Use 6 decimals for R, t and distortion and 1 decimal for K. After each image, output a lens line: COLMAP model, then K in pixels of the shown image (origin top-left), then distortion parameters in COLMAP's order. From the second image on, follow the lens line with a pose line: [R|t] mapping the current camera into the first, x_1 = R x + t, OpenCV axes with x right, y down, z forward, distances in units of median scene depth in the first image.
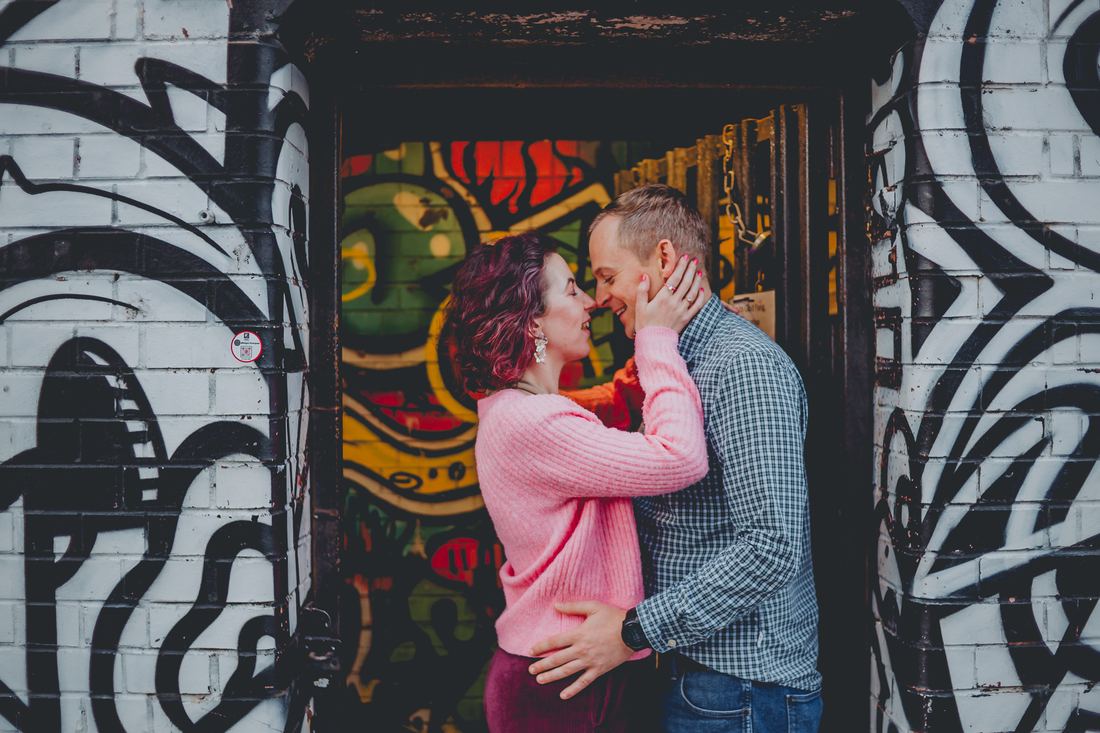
lens RADIAL K [[1090.6, 0, 532.9], [0, 1090.6, 346.0], [0, 0, 1]] dist [-0.112906, 0.000000]
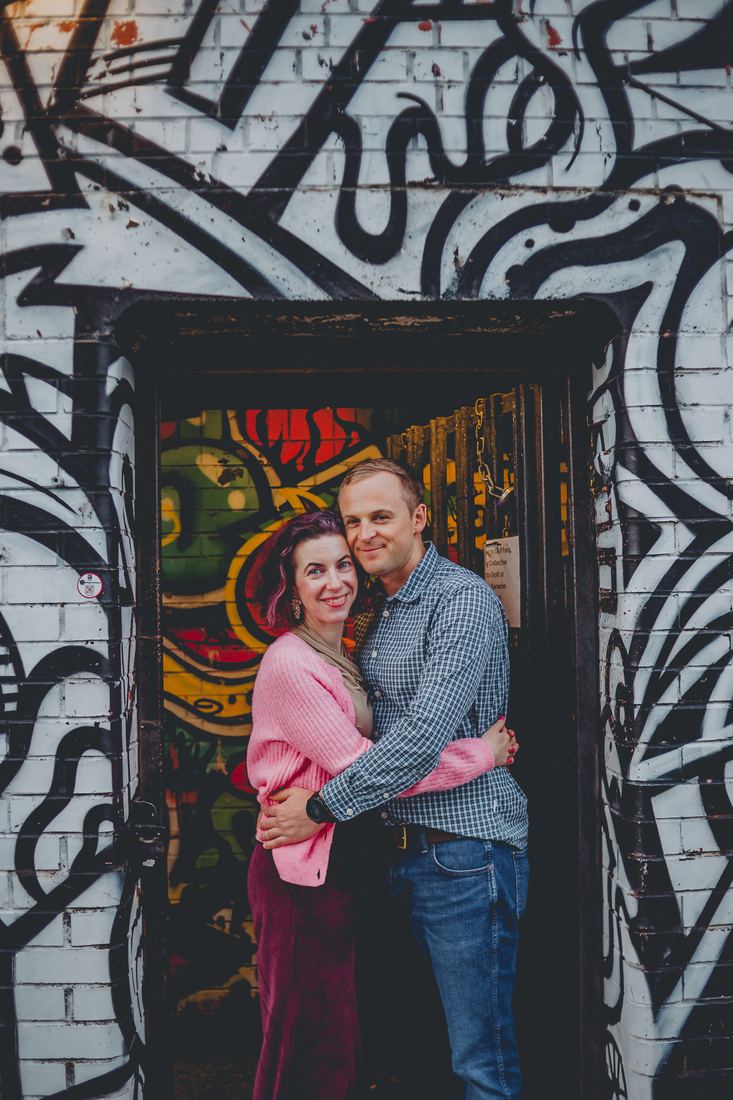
lens RADIAL K [[1090.6, 0, 361.6], [0, 1090.6, 541.9], [0, 0, 1]] dist [-0.112906, 0.000000]
pose [[0.999002, -0.011165, 0.043236, -0.006324], [0.013225, 0.998776, -0.047660, 0.013846], [-0.042651, 0.048184, 0.997927, -0.250883]]
